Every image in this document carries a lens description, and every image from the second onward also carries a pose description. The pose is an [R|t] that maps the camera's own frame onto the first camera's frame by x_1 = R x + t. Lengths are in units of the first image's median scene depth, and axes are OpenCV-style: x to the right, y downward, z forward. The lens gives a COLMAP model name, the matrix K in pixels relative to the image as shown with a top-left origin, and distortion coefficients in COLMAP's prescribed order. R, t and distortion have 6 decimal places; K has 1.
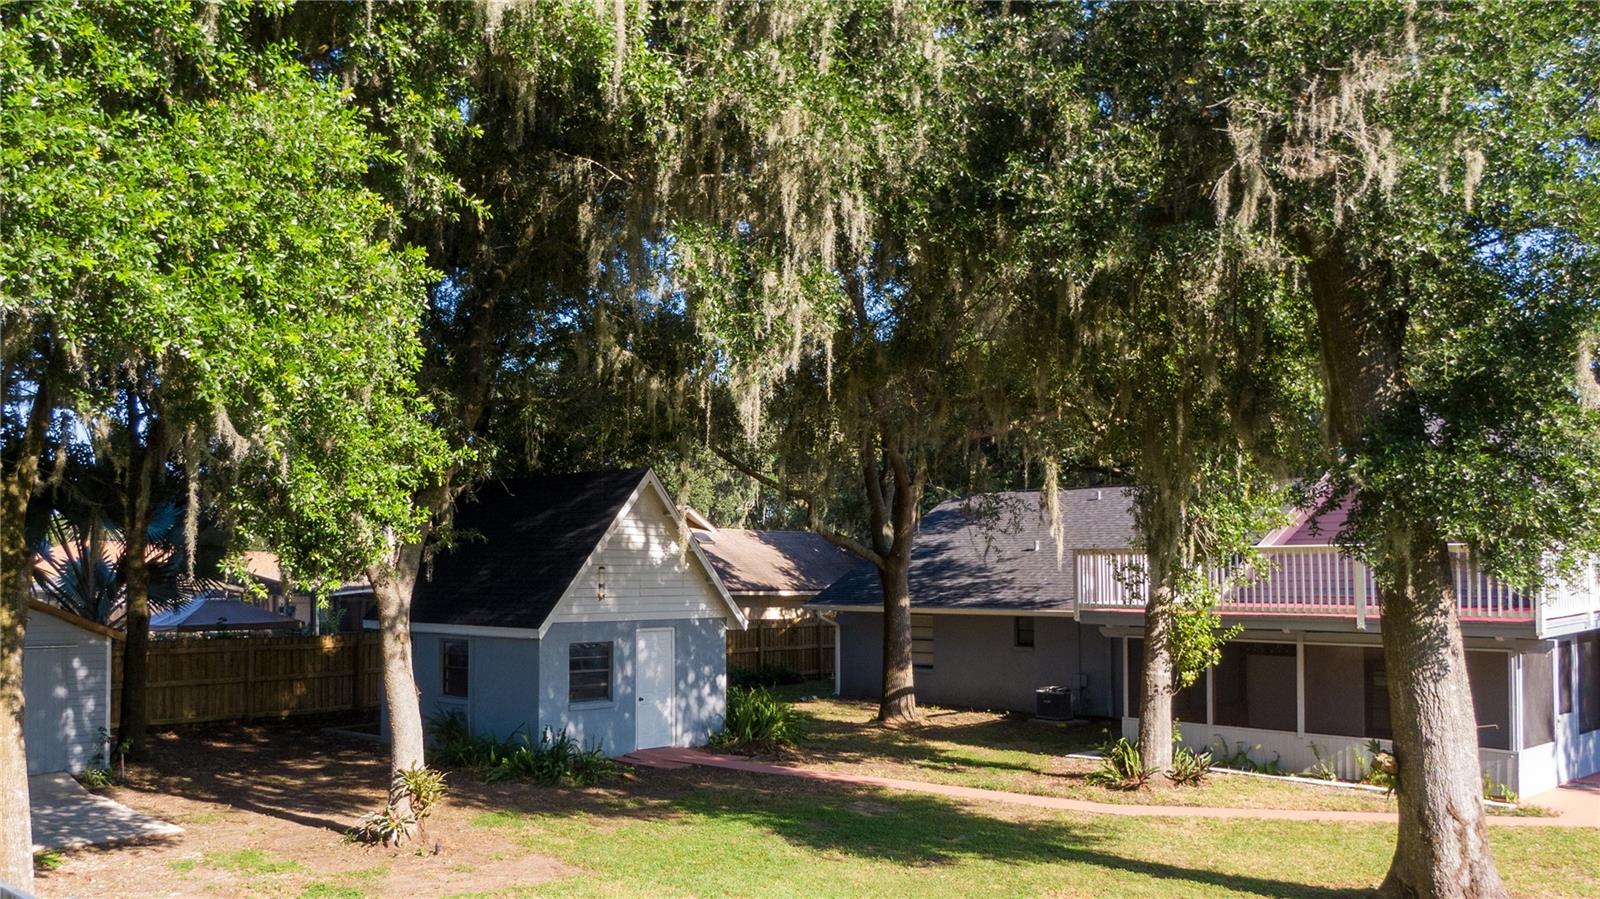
lens RADIAL K [[1701.2, 0, 799.8], [0, 1701.2, 550.3], [0, 0, 1]] dist [0.097073, -0.201215]
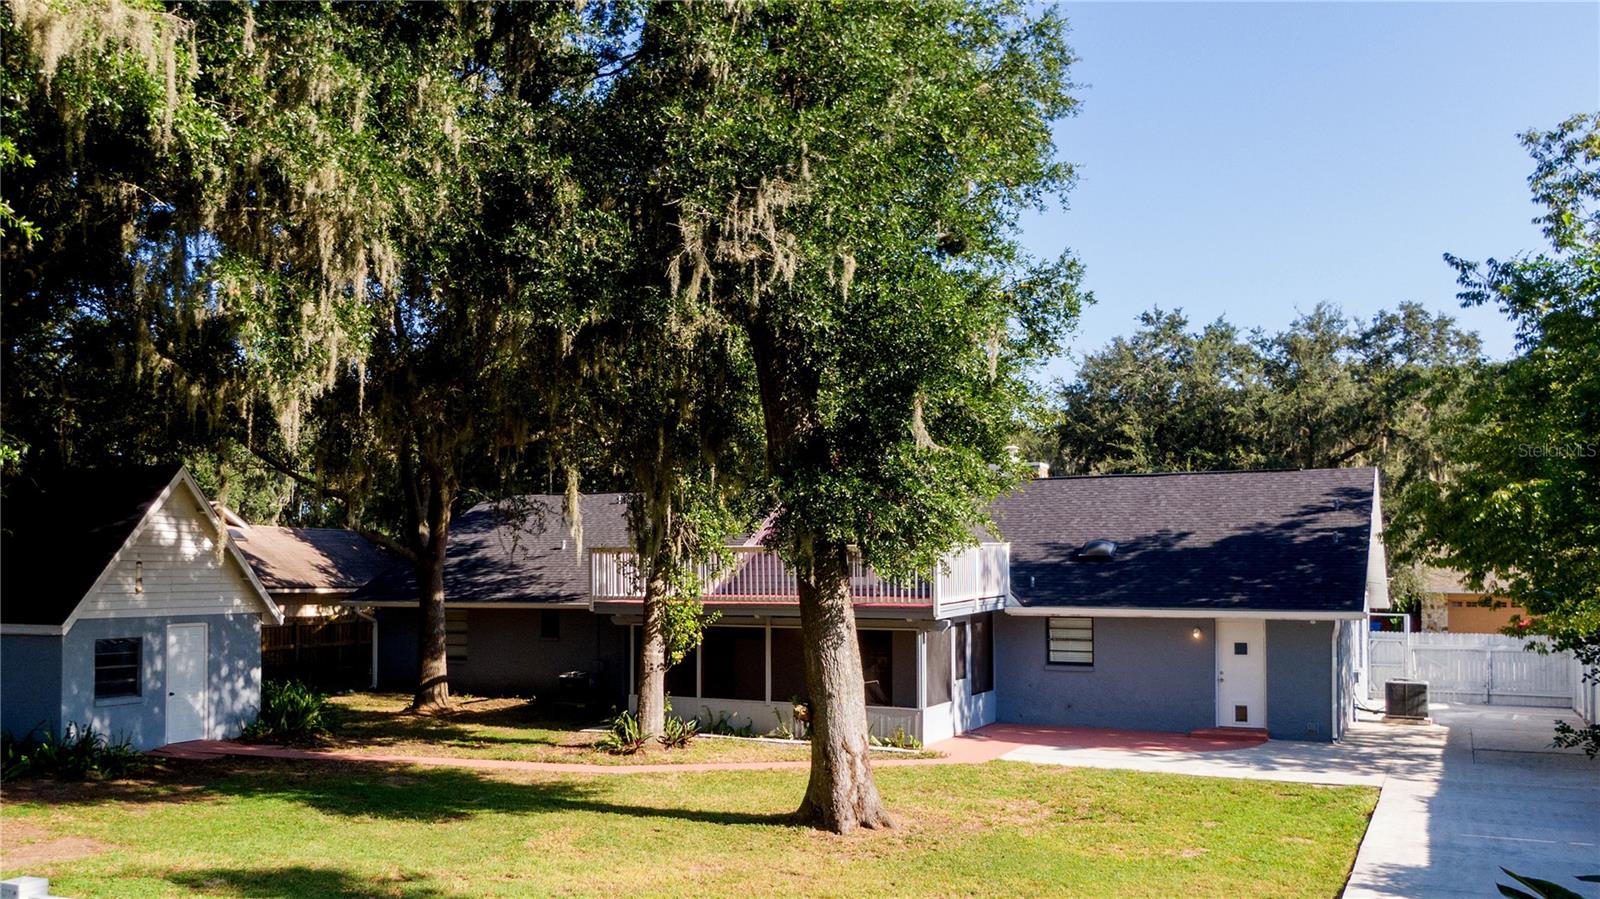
lens RADIAL K [[1701.2, 0, 799.8], [0, 1701.2, 550.3], [0, 0, 1]] dist [0.097073, -0.201215]
pose [[0.965557, 0.006618, 0.260106, 0.002616], [-0.006636, 0.999978, -0.000806, 0.001434], [-0.260106, -0.000948, 0.965580, -0.183374]]
